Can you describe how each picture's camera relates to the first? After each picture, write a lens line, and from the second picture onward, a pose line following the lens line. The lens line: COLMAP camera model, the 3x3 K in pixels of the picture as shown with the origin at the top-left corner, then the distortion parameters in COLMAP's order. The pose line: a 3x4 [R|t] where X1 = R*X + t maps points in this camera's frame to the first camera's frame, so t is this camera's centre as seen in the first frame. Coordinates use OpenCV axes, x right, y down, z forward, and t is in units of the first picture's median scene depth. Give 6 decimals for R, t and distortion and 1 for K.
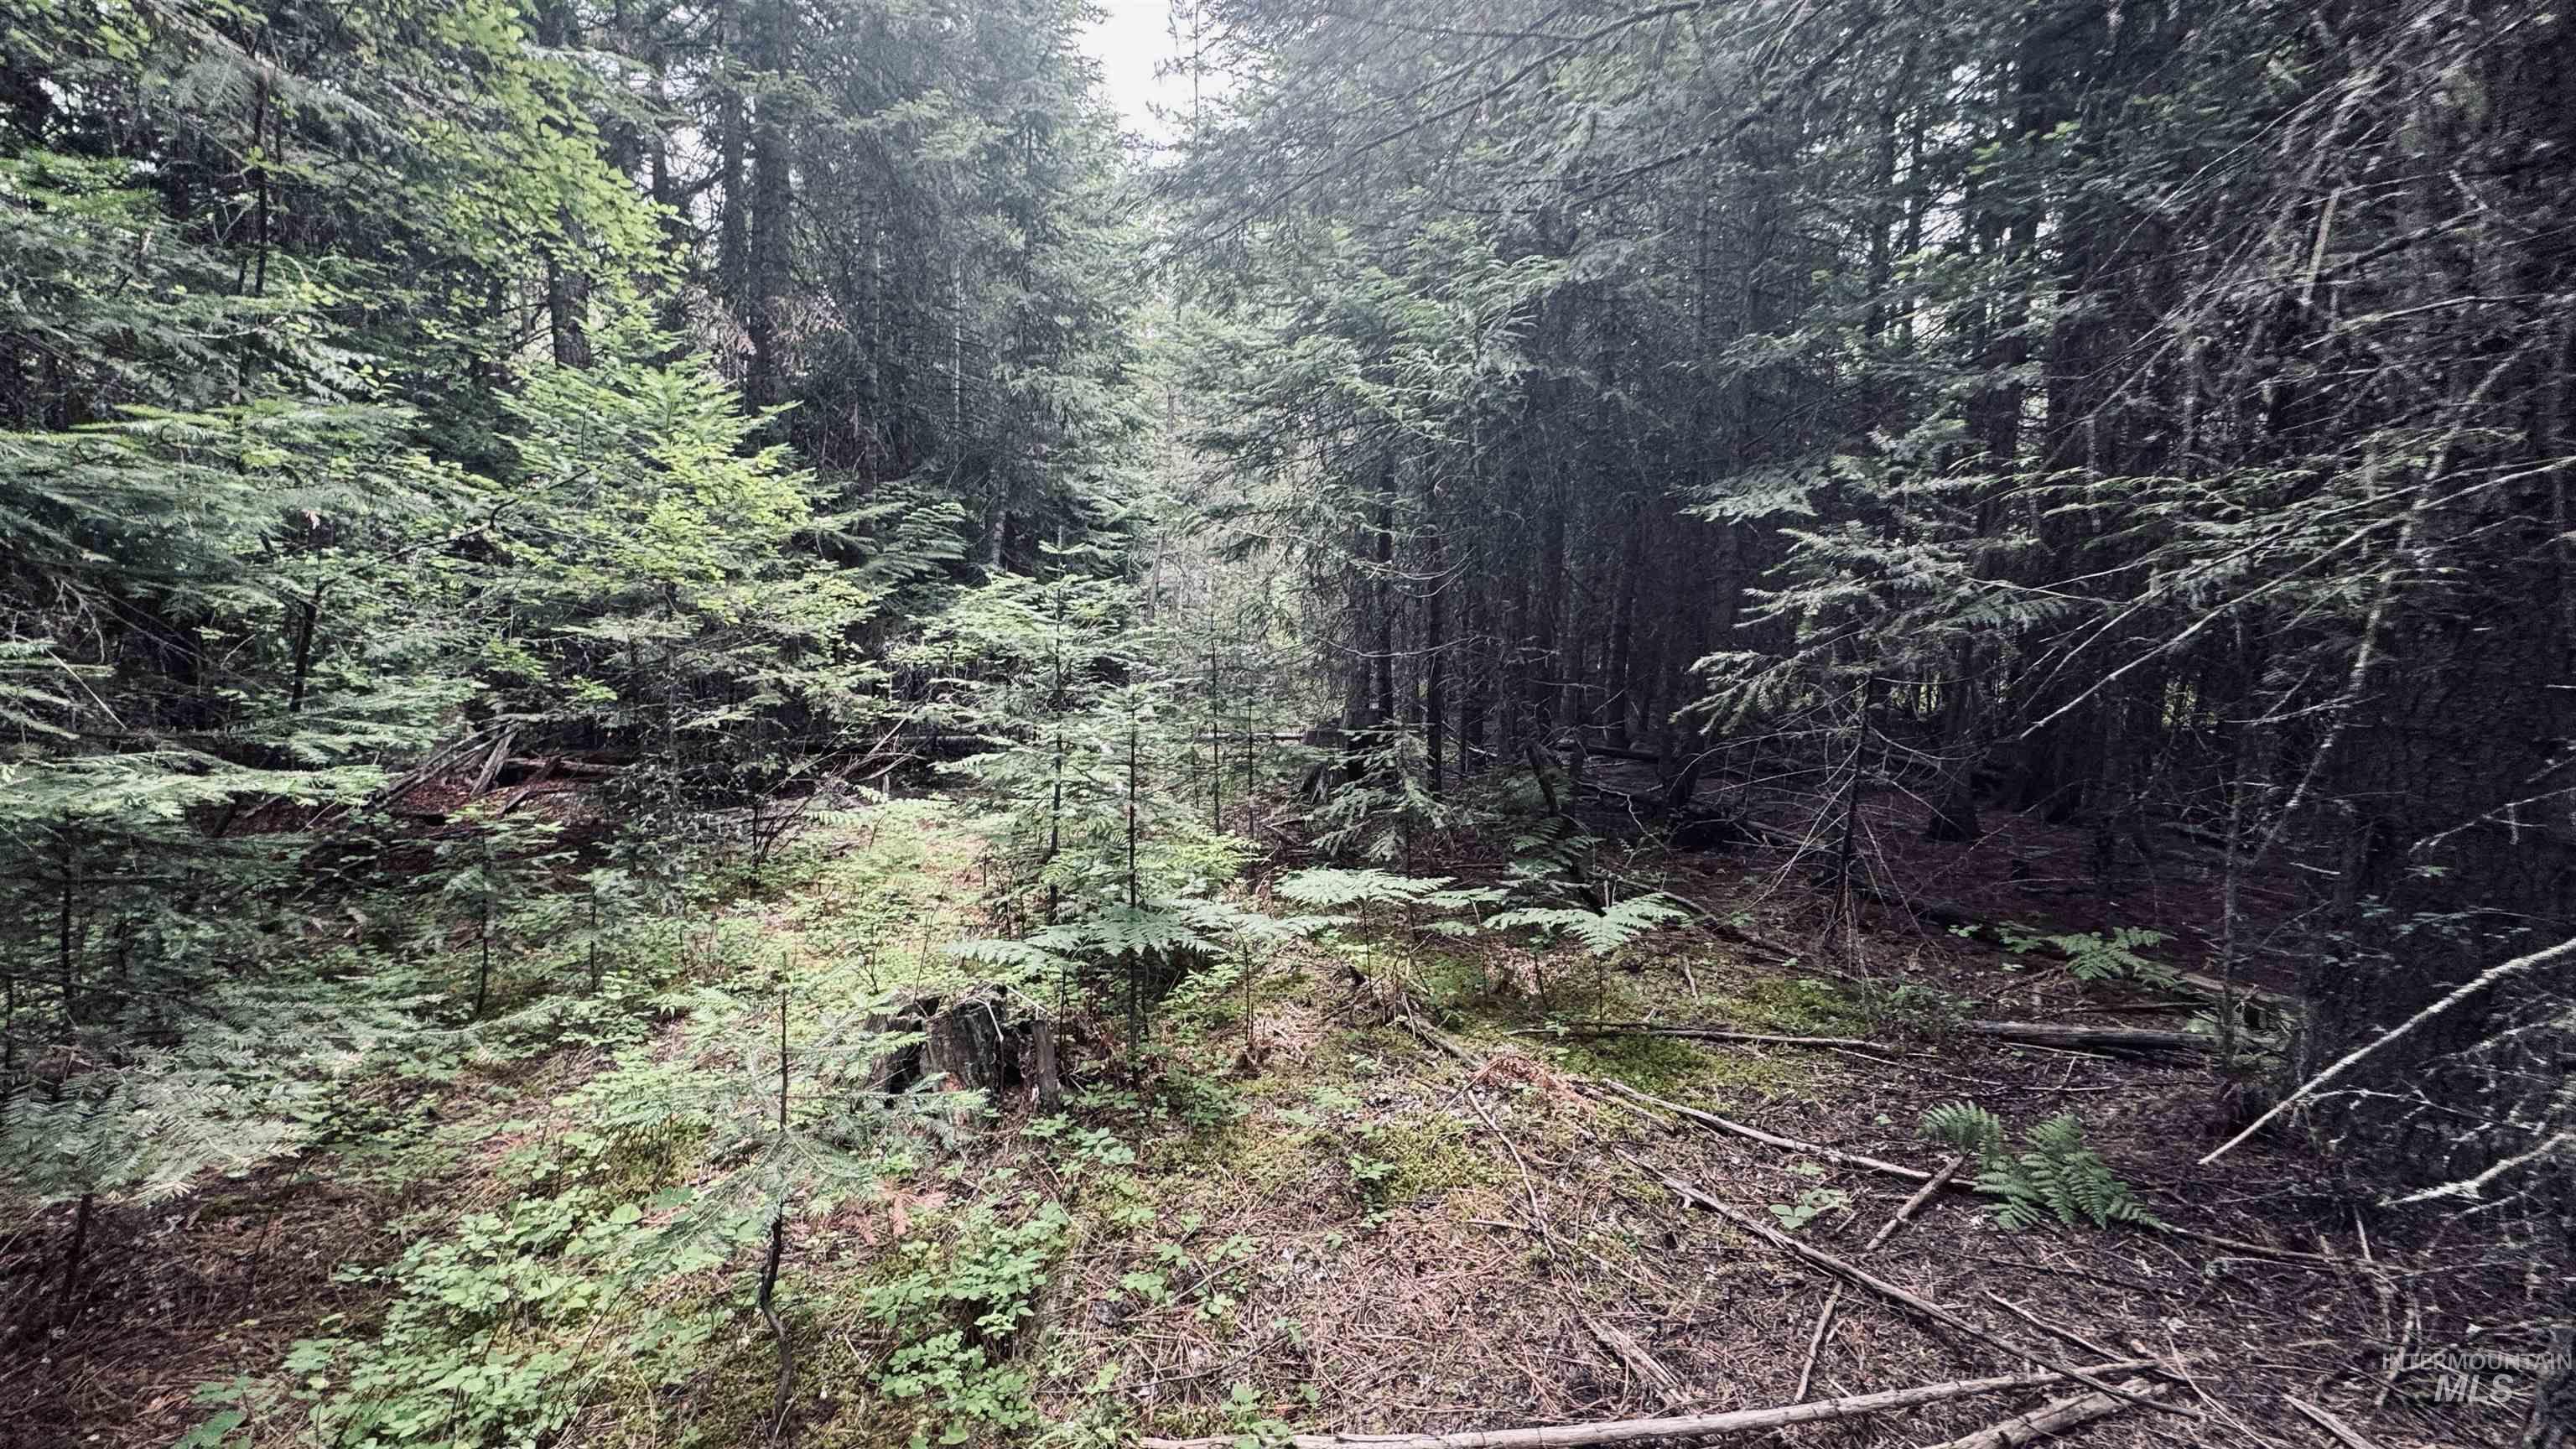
lens RADIAL K [[1029.2, 0, 1284.6], [0, 1029.2, 721.2], [0, 0, 1]] dist [-0.003376, 0.000046]
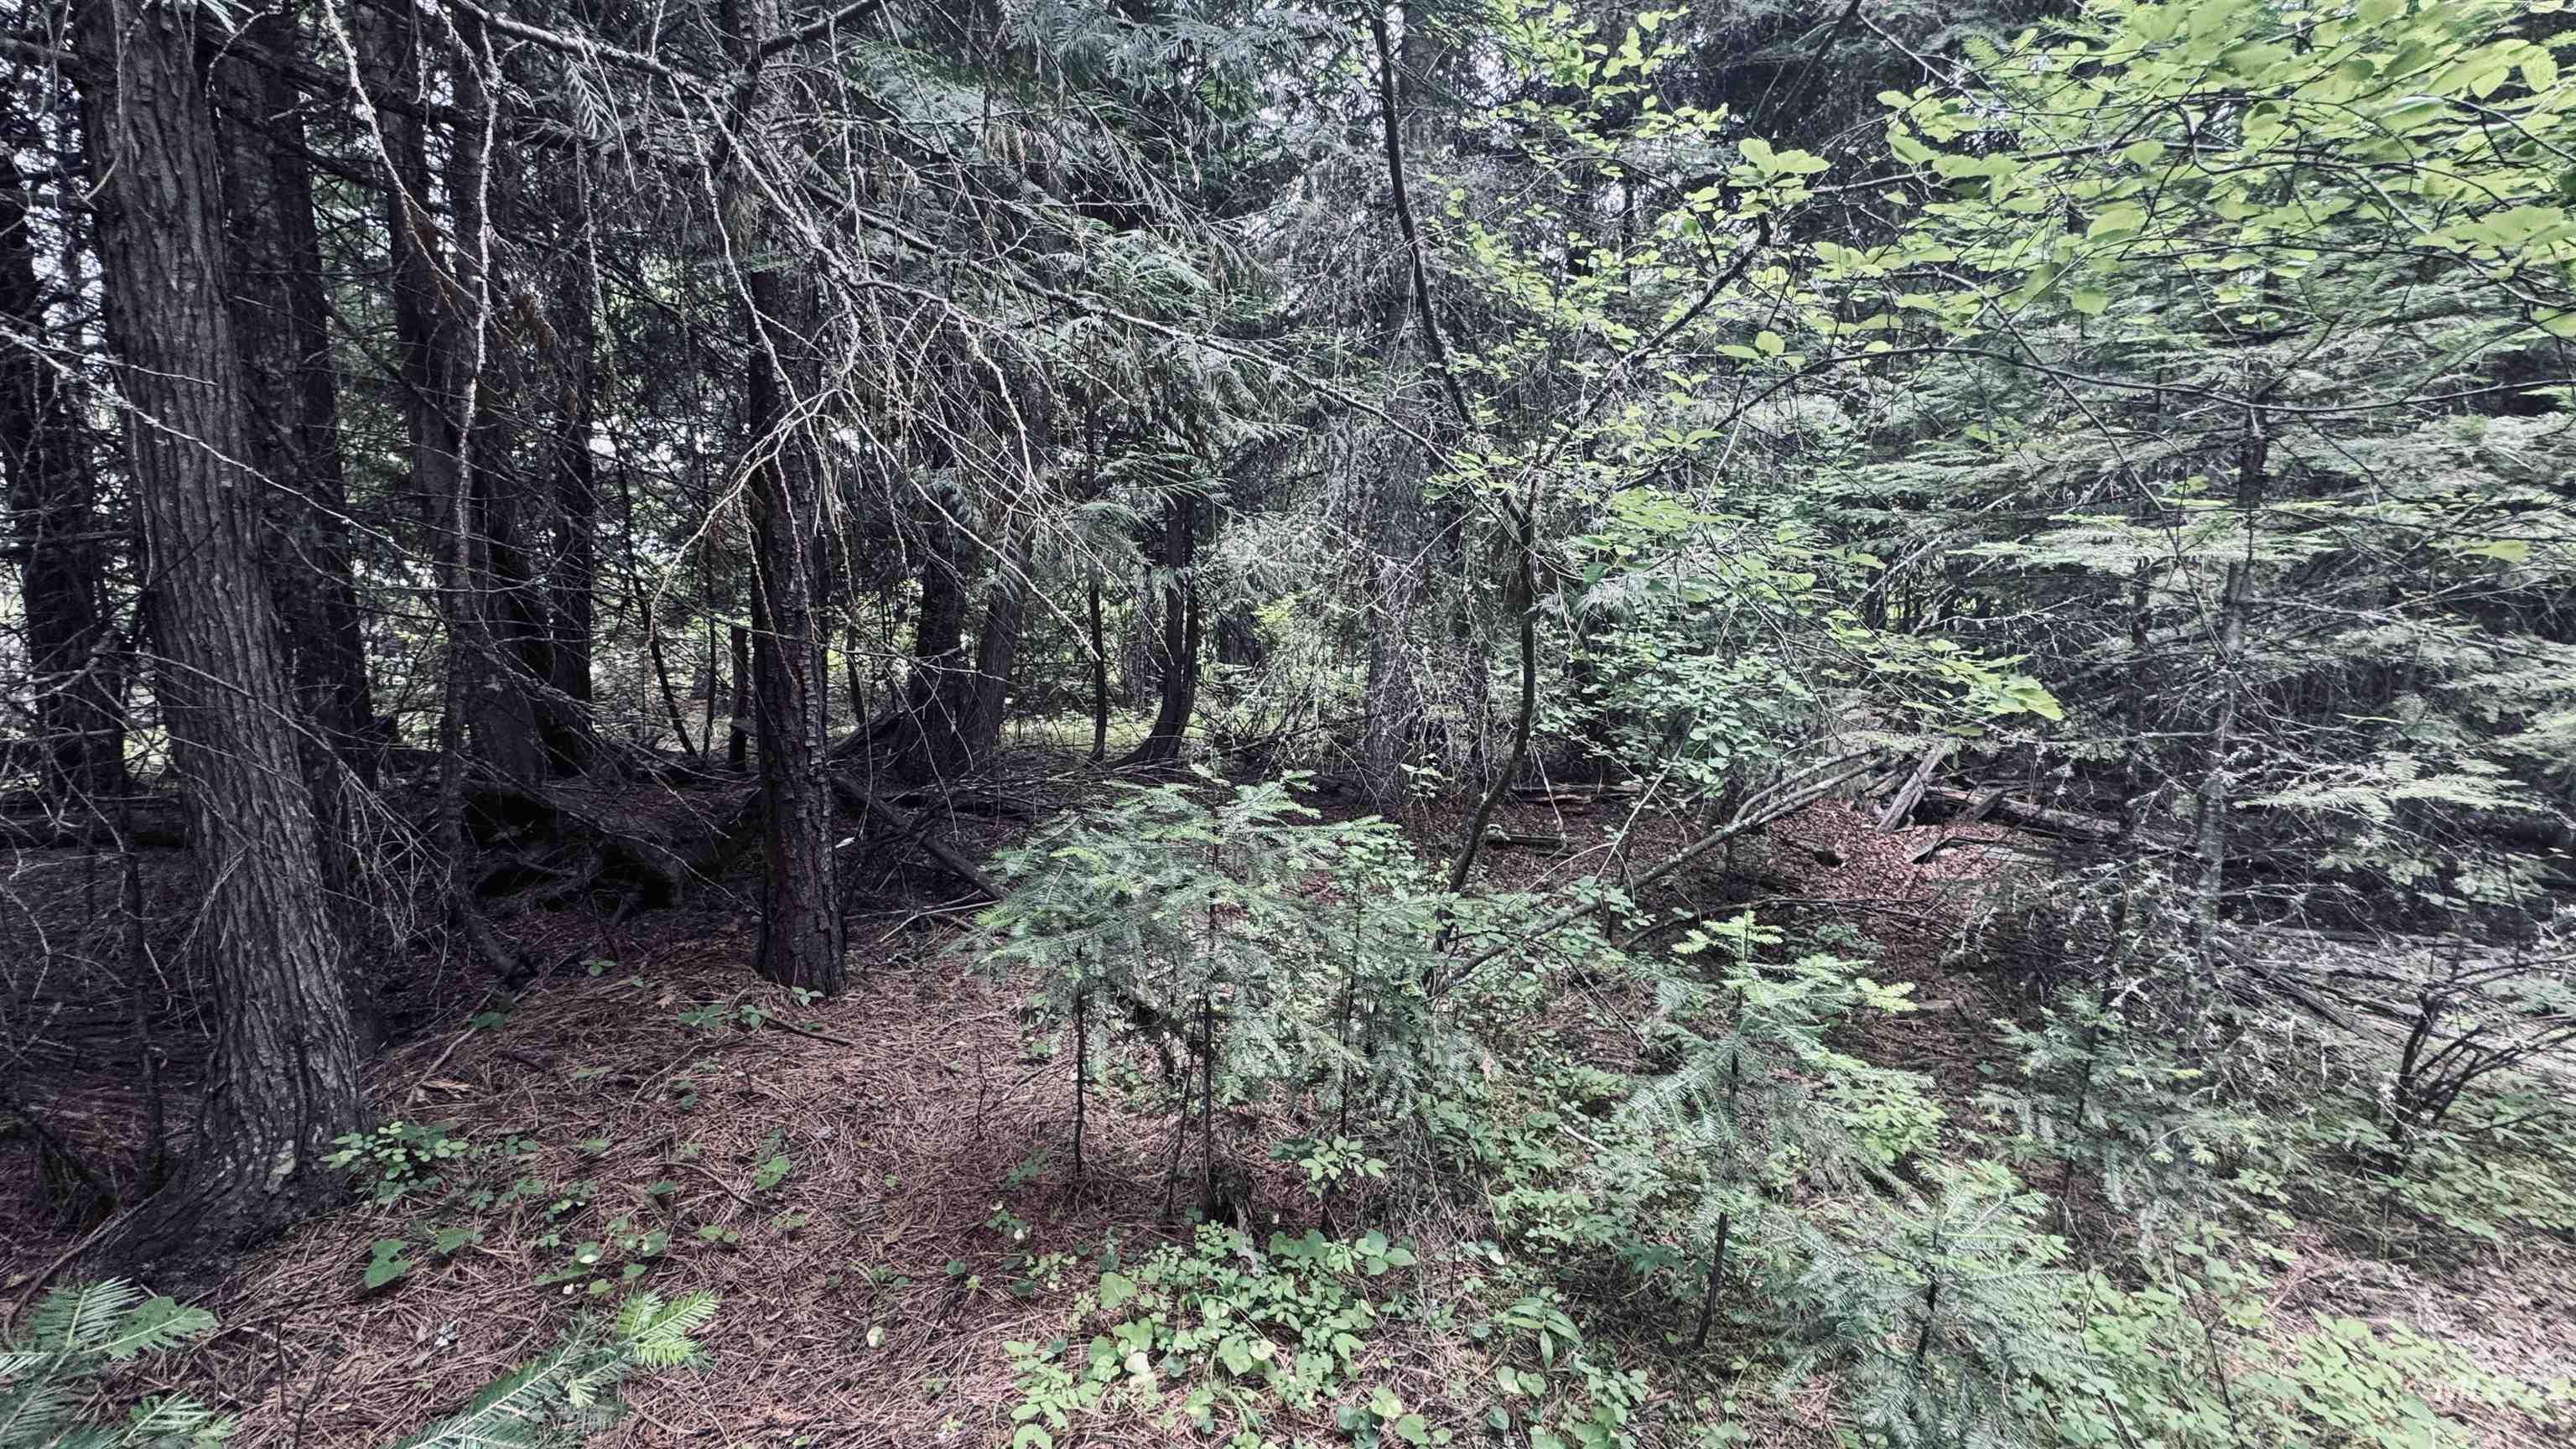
lens RADIAL K [[1029.2, 0, 1284.6], [0, 1029.2, 721.2], [0, 0, 1]] dist [-0.003376, 0.000046]
pose [[0.313229, 0.081675, -0.946159, -0.209831], [-0.098625, 0.993705, 0.053129, -0.004840], [0.944543, 0.076674, 0.319312, 0.327747]]
